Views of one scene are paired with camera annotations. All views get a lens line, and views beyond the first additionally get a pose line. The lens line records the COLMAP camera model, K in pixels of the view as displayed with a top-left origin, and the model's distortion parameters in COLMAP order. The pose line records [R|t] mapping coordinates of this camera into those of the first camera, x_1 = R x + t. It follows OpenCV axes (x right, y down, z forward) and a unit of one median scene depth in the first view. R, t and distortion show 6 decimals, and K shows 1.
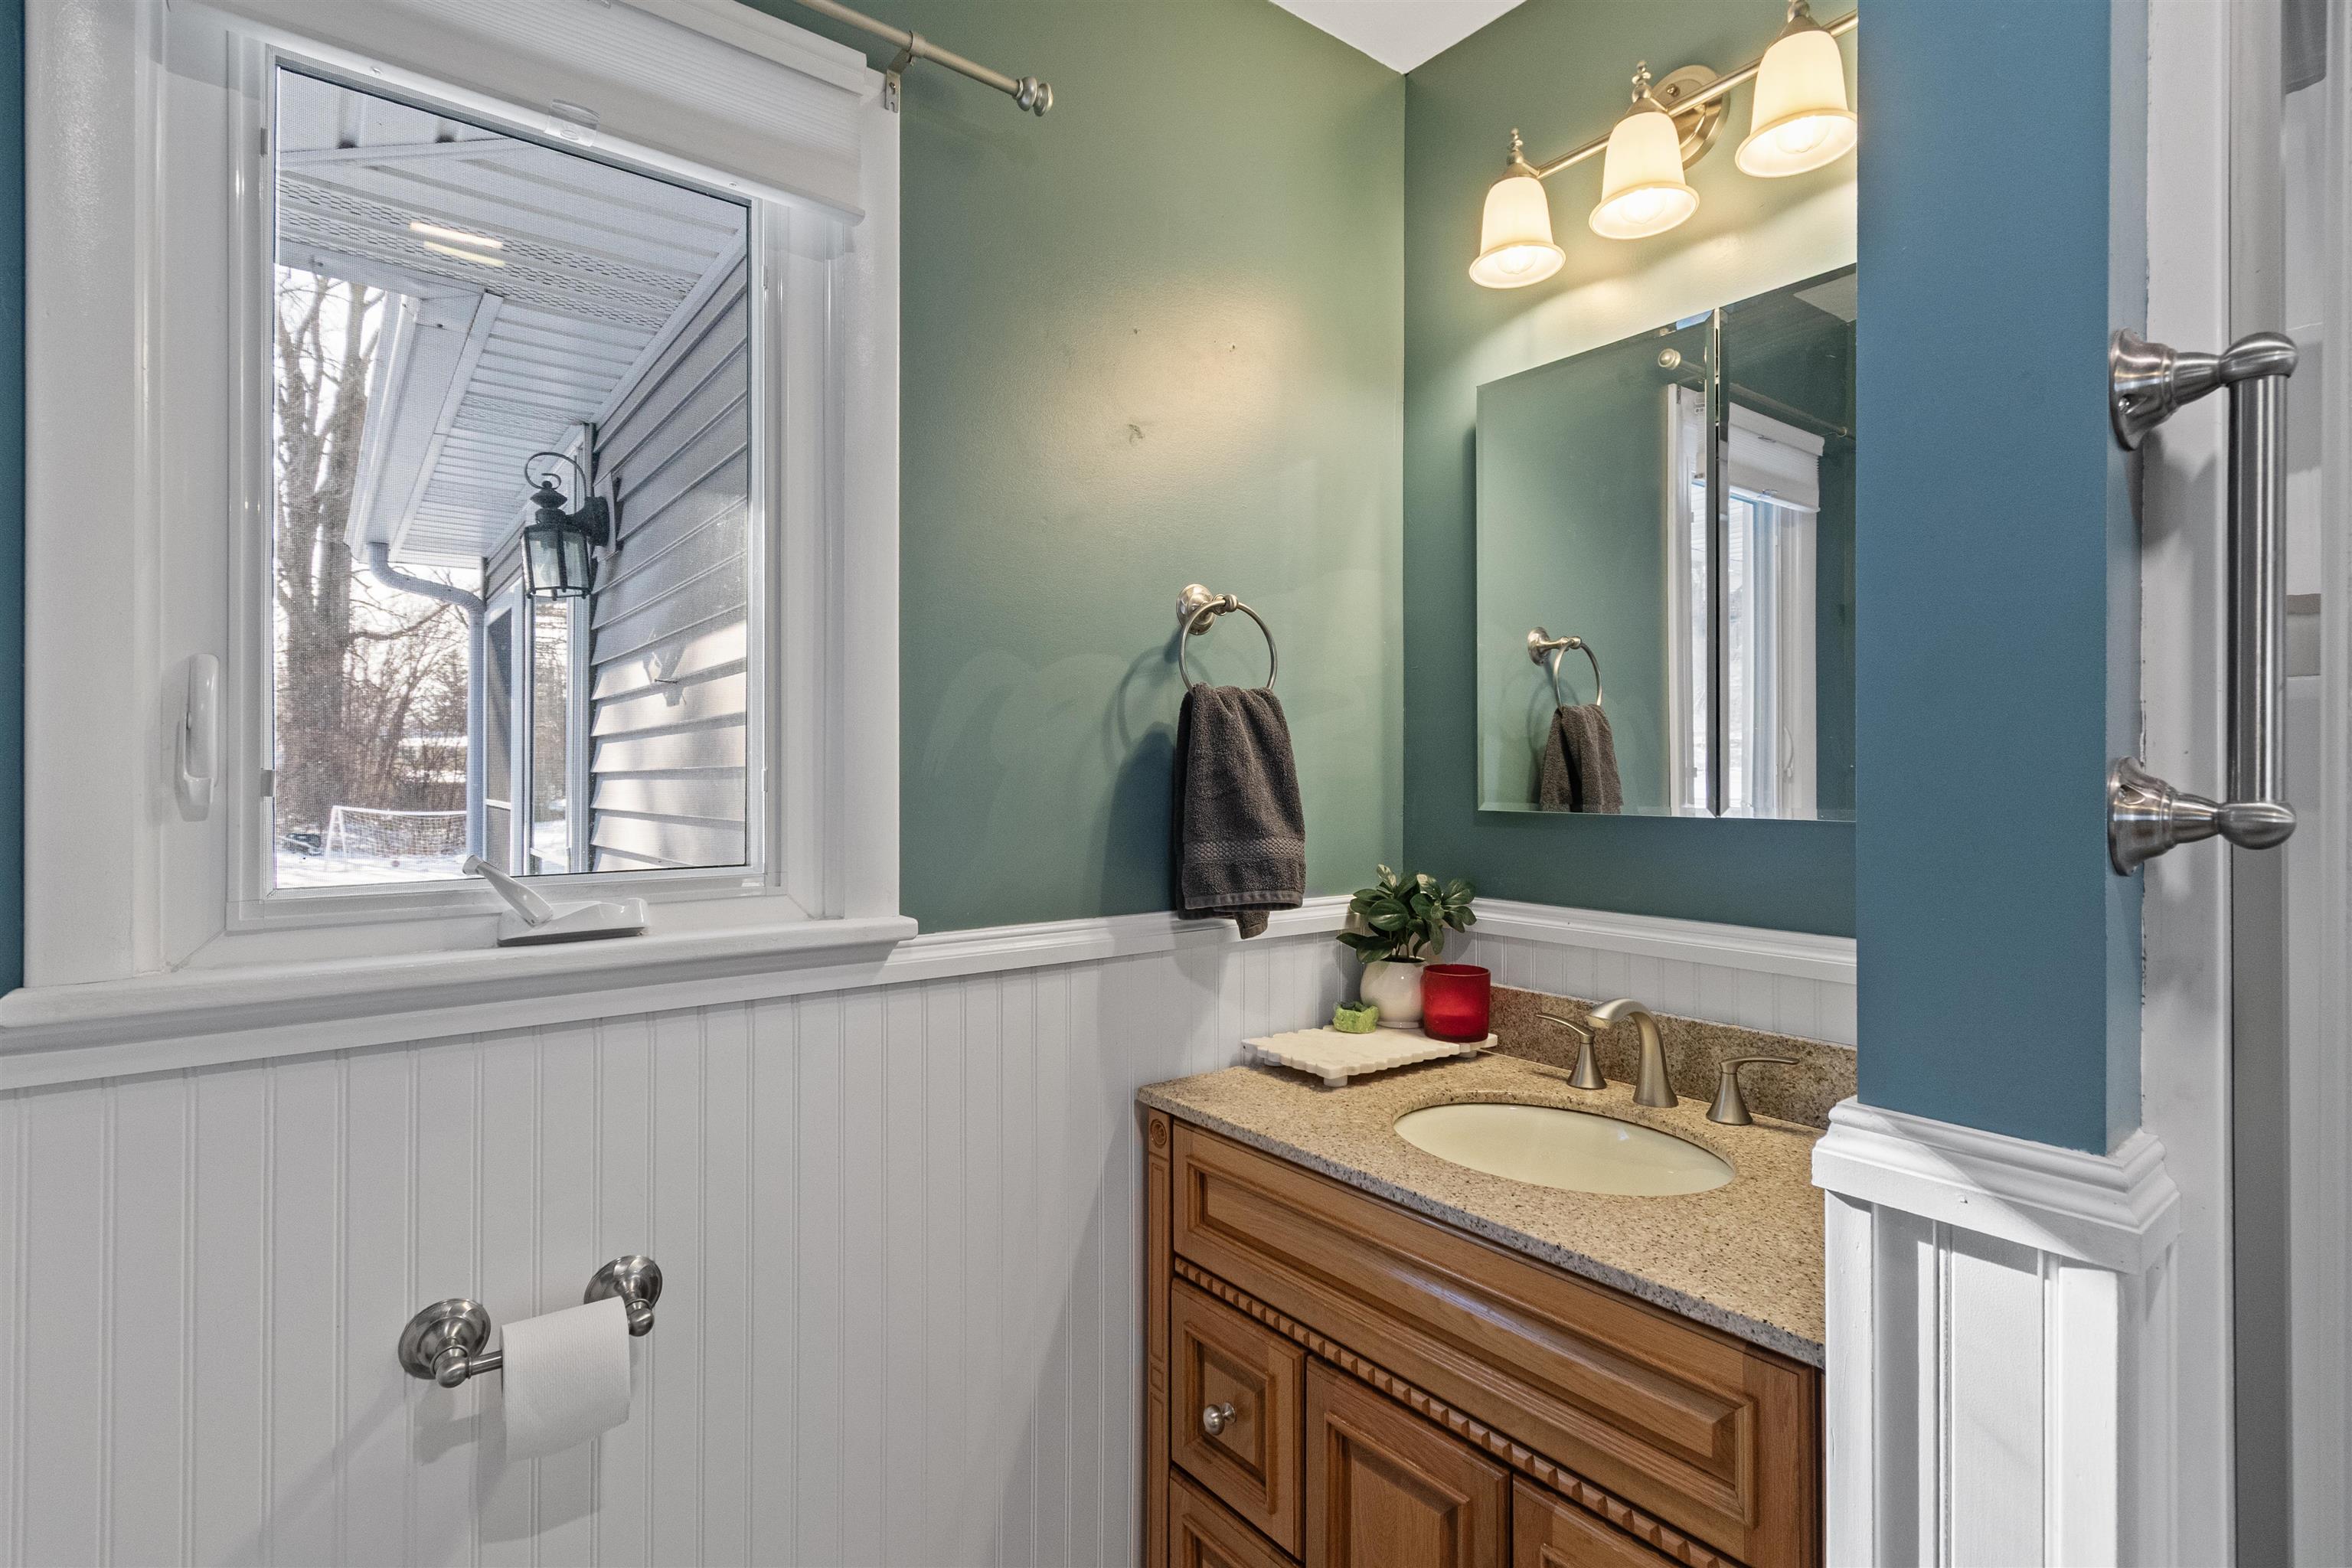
lens RADIAL K [[1084.7, 0, 1204.6], [0, 1084.7, 775.9], [0, 0, 1]] dist [0.001486, -0.000339]
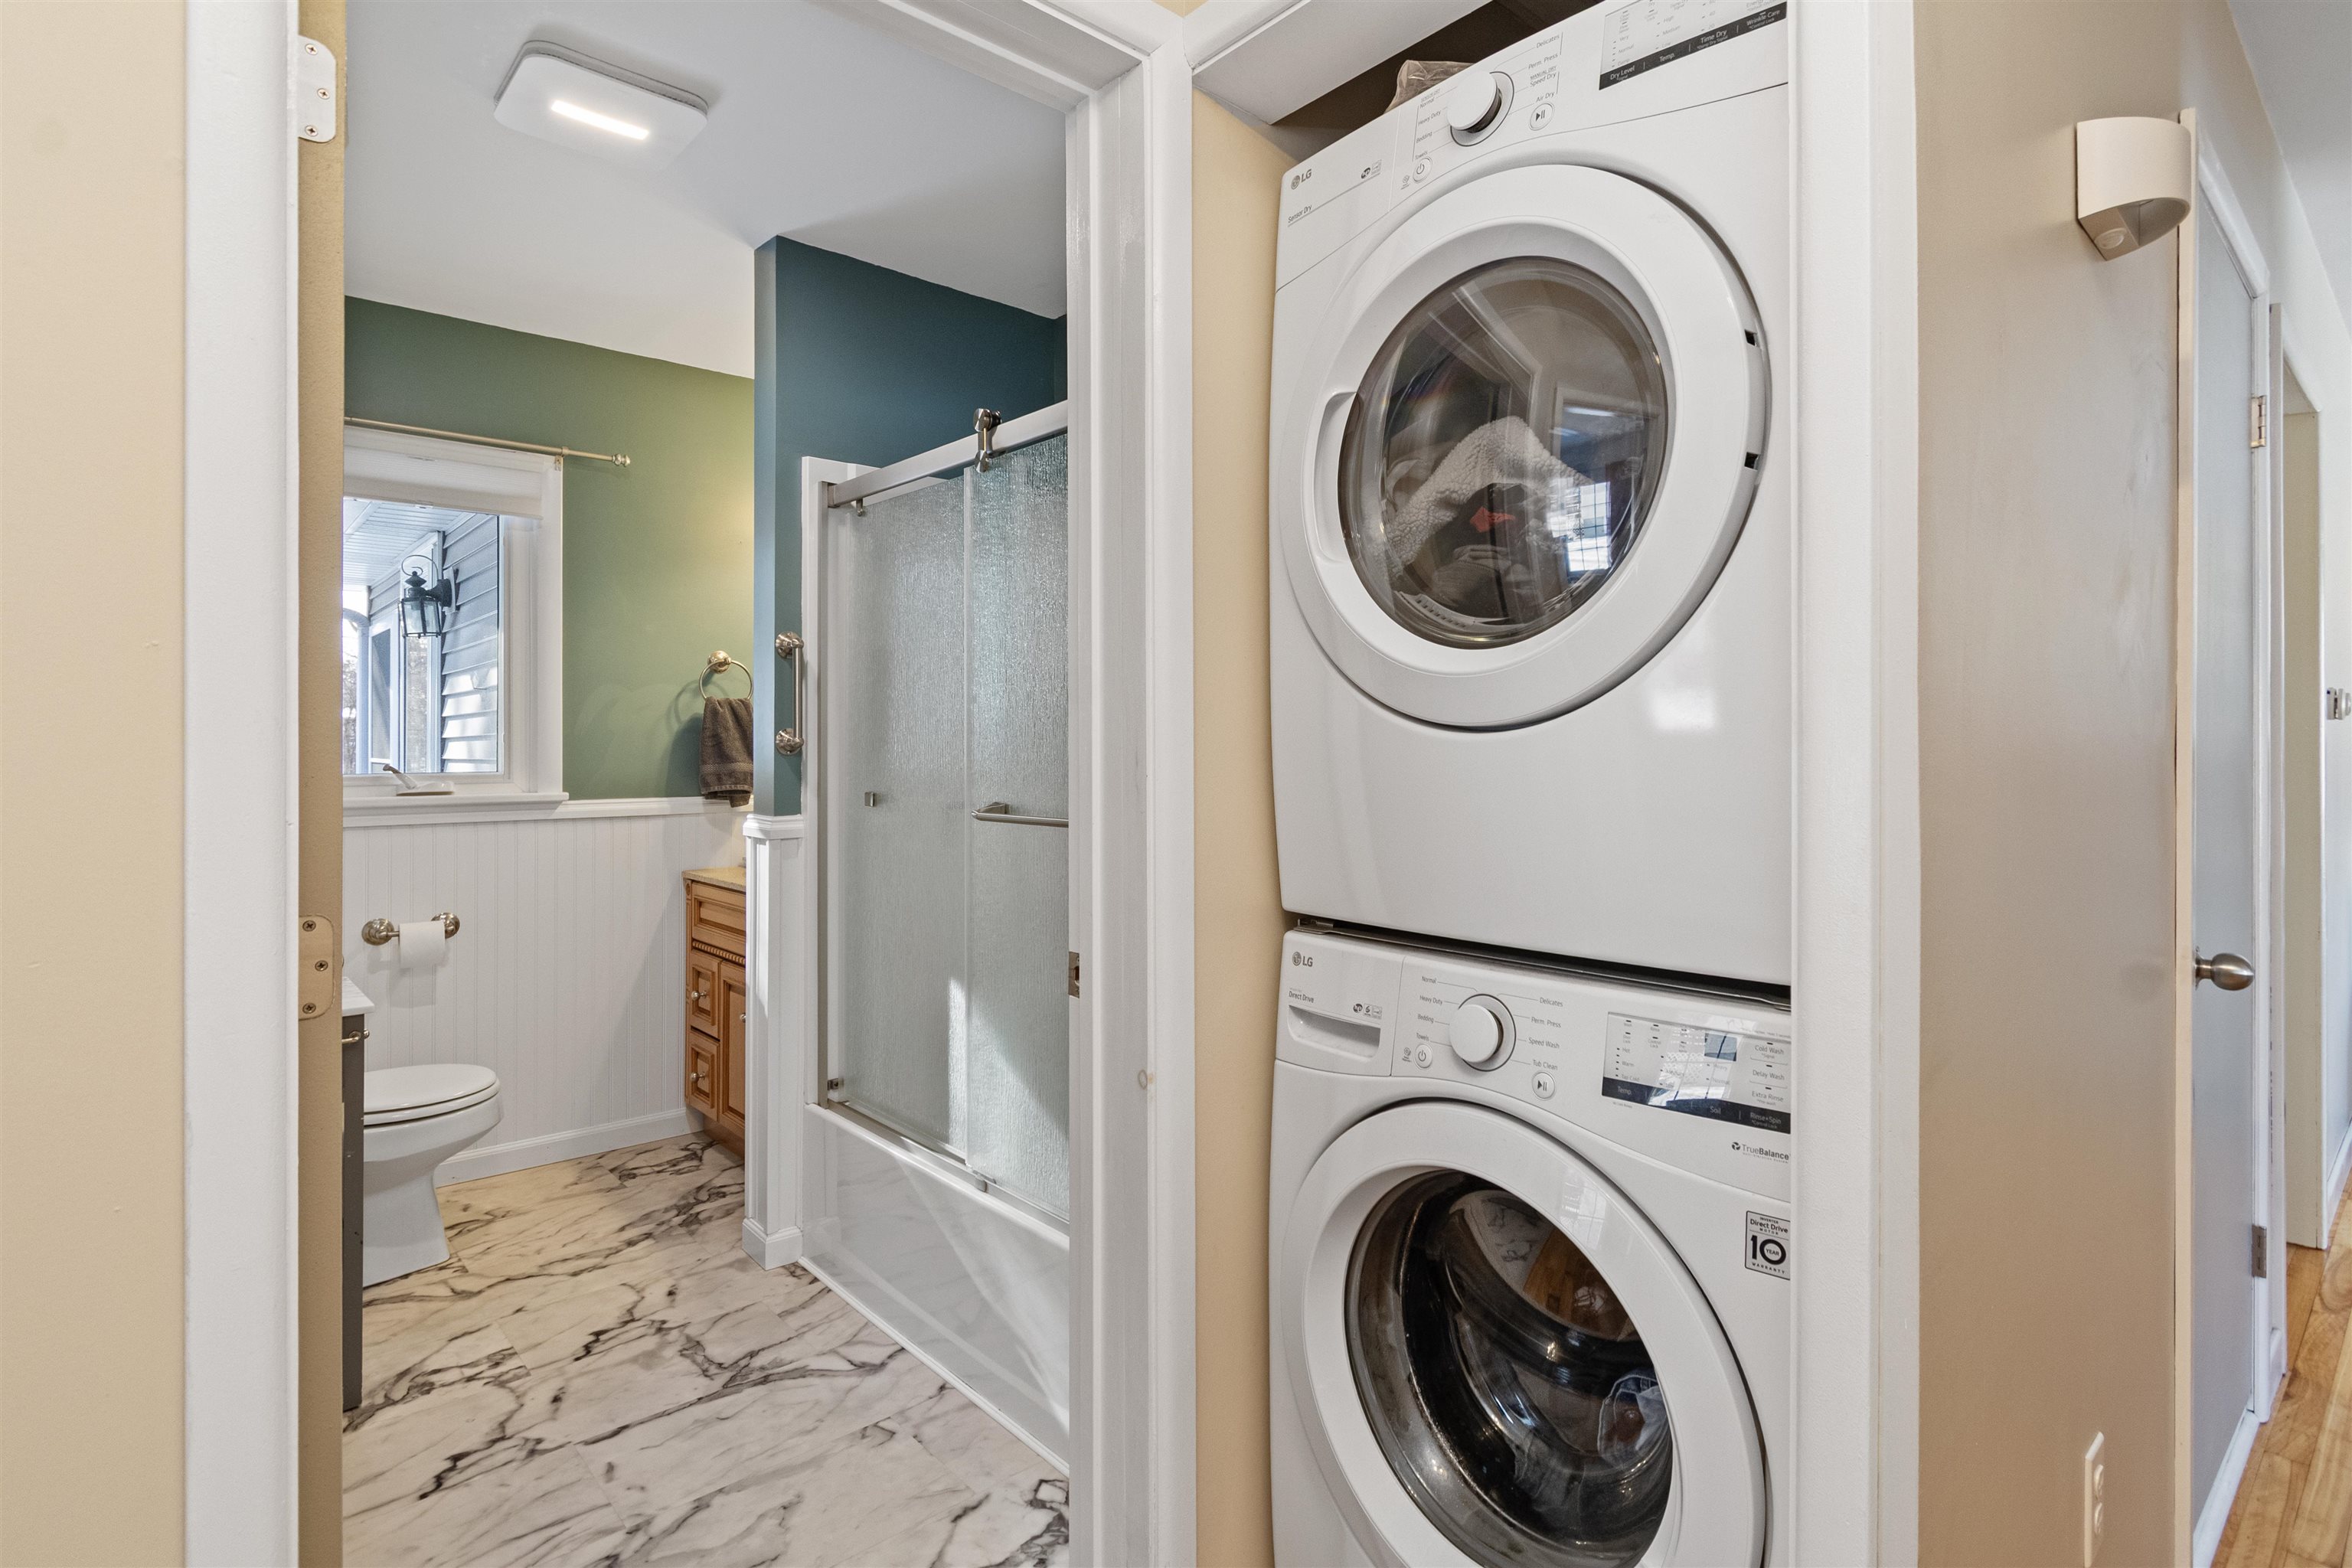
lens RADIAL K [[1164.7, 0, 1229.9], [0, 1164.7, 745.9], [0, 0, 1]] dist [0.000052, -0.000508]
pose [[0.997834, -0.002276, 0.065748, 0.928957], [0.002416, 0.999995, -0.002044, 0.027702], [-0.065743, 0.002198, 0.997834, -1.532791]]
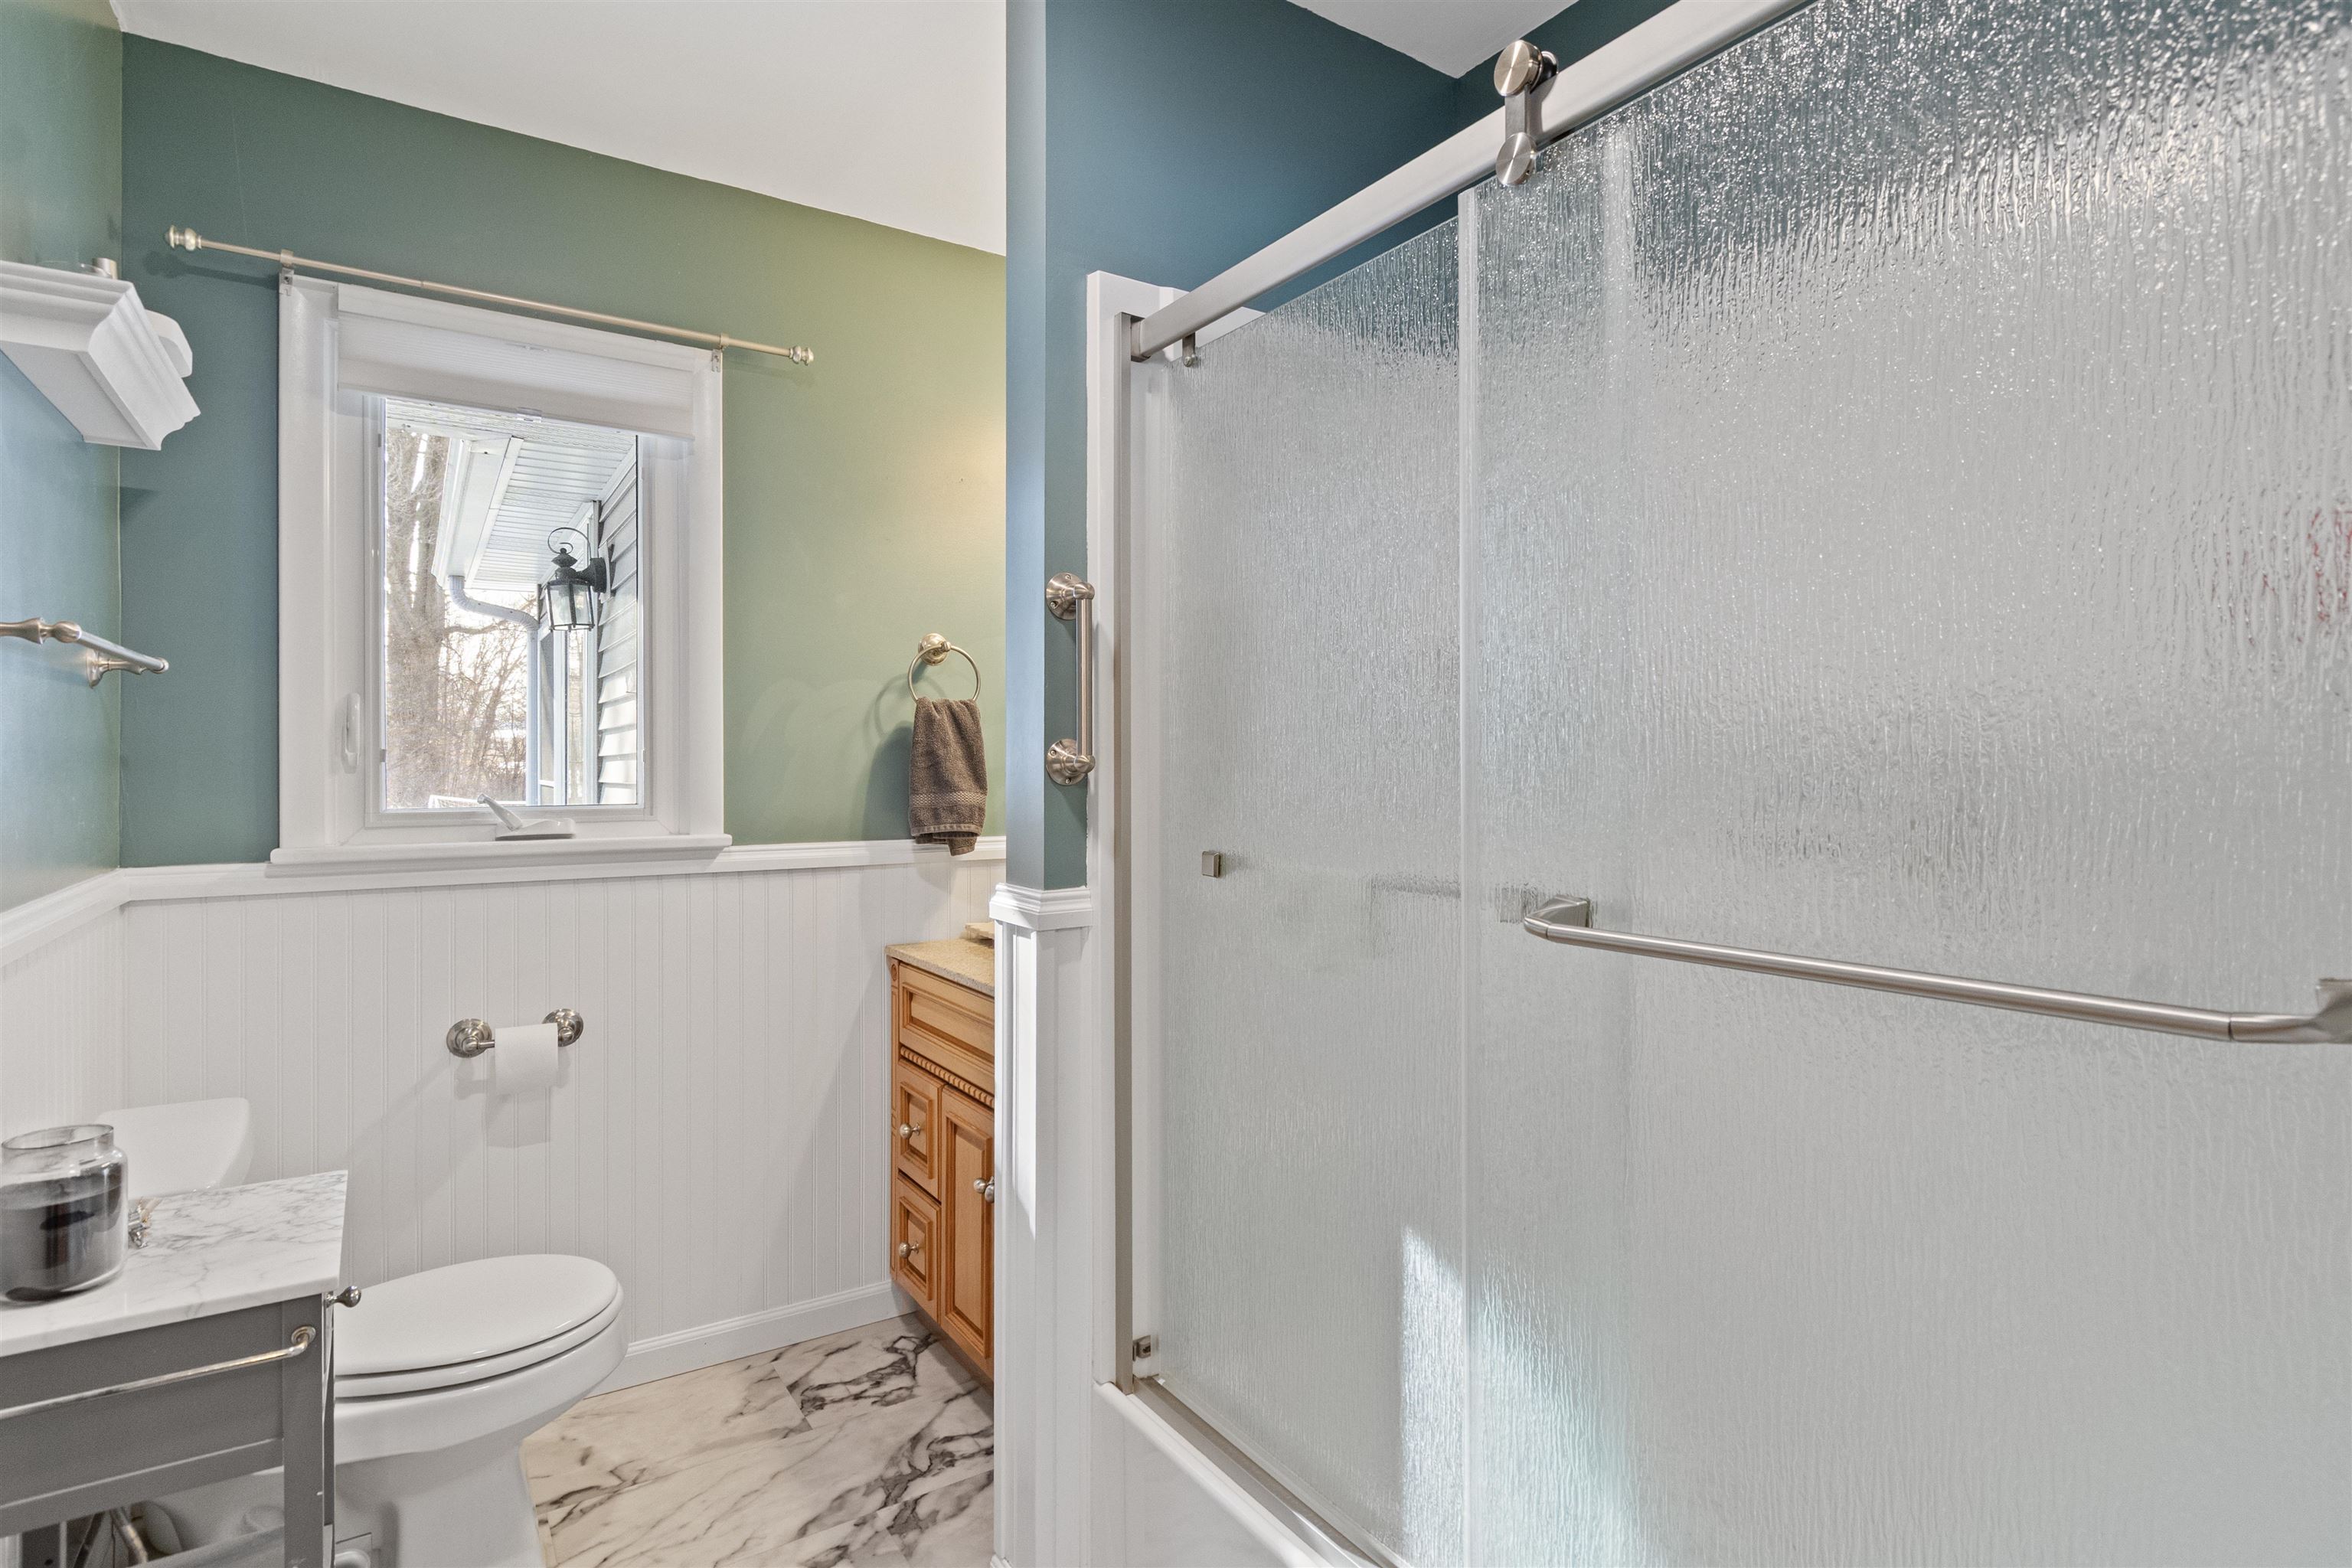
lens RADIAL K [[1154.5, 0, 1229.6], [0, 1154.5, 776.2], [0, 0, 1]] dist [-0.001981, -0.000277]
pose [[0.997459, -0.000709, -0.071238, 0.570466], [0.001273, 0.999968, 0.007864, 0.019666], [0.071230, -0.007934, 0.997428, -0.680092]]
